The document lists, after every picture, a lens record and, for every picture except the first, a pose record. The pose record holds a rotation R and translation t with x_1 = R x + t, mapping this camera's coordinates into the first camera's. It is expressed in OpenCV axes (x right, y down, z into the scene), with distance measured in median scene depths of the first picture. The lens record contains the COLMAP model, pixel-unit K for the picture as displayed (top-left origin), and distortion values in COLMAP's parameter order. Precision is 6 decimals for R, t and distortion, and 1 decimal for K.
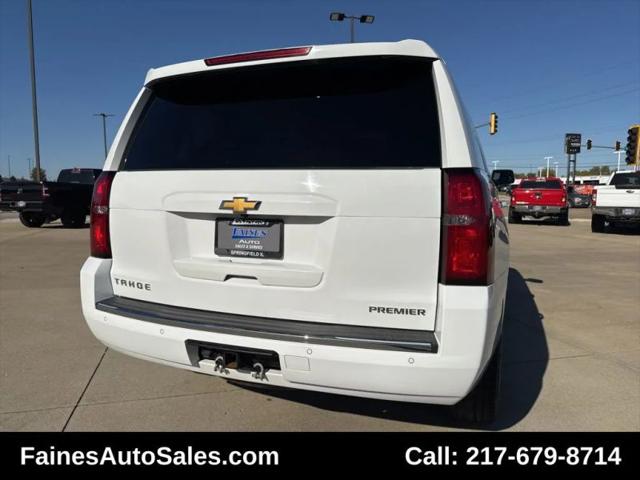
lens RADIAL K [[455.3, 0, 314.6], [0, 455.3, 241.2], [0, 0, 1]] dist [0.060457, -0.080390]
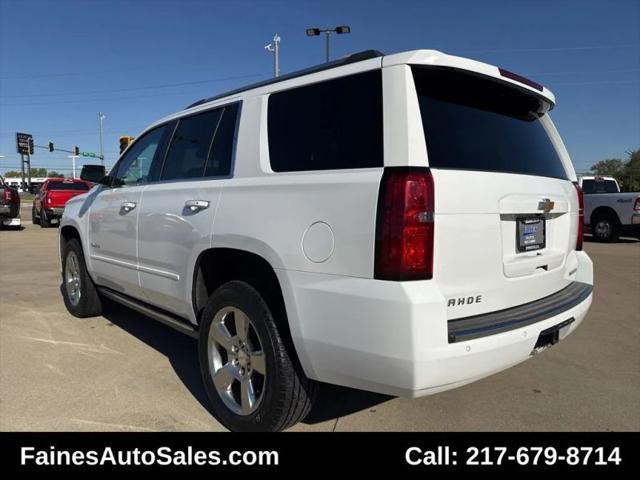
lens RADIAL K [[455.3, 0, 316.2], [0, 455.3, 236.4], [0, 0, 1]] dist [0.060457, -0.080390]
pose [[0.448104, -0.074217, 0.890895, -1.425697], [0.086876, 0.995446, 0.039230, -0.094323], [-0.889750, 0.059819, 0.452511, 0.948421]]
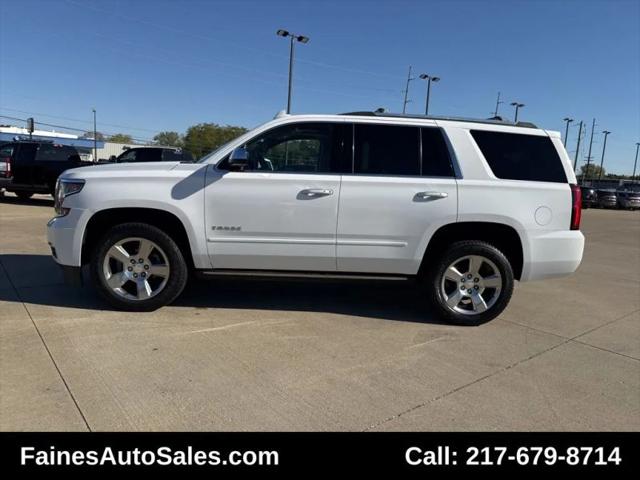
lens RADIAL K [[455.3, 0, 317.7], [0, 455.3, 241.0], [0, 0, 1]] dist [0.060457, -0.080390]
pose [[-0.420276, -0.152608, 0.894471, -2.050802], [0.038106, 0.981918, 0.185432, -0.369853], [-0.906596, 0.112018, -0.406861, 3.261972]]
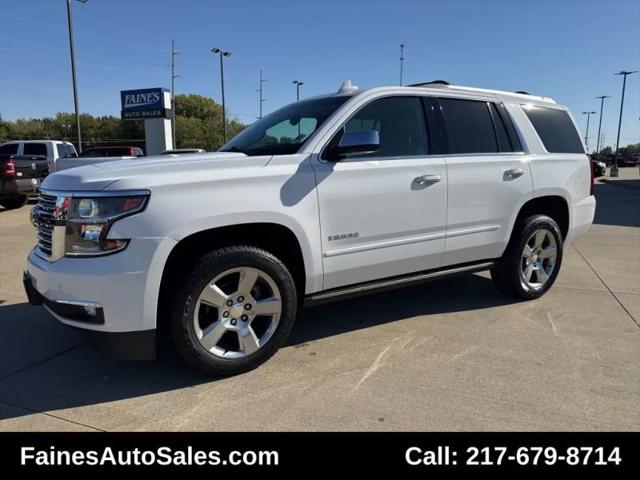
lens RADIAL K [[455.3, 0, 315.6], [0, 455.3, 240.1], [0, 0, 1]] dist [0.060457, -0.080390]
pose [[-0.800454, -0.101020, 0.590820, -0.878066], [0.065939, 0.964872, 0.254313, -0.455810], [-0.595756, 0.242524, -0.765674, 4.067513]]
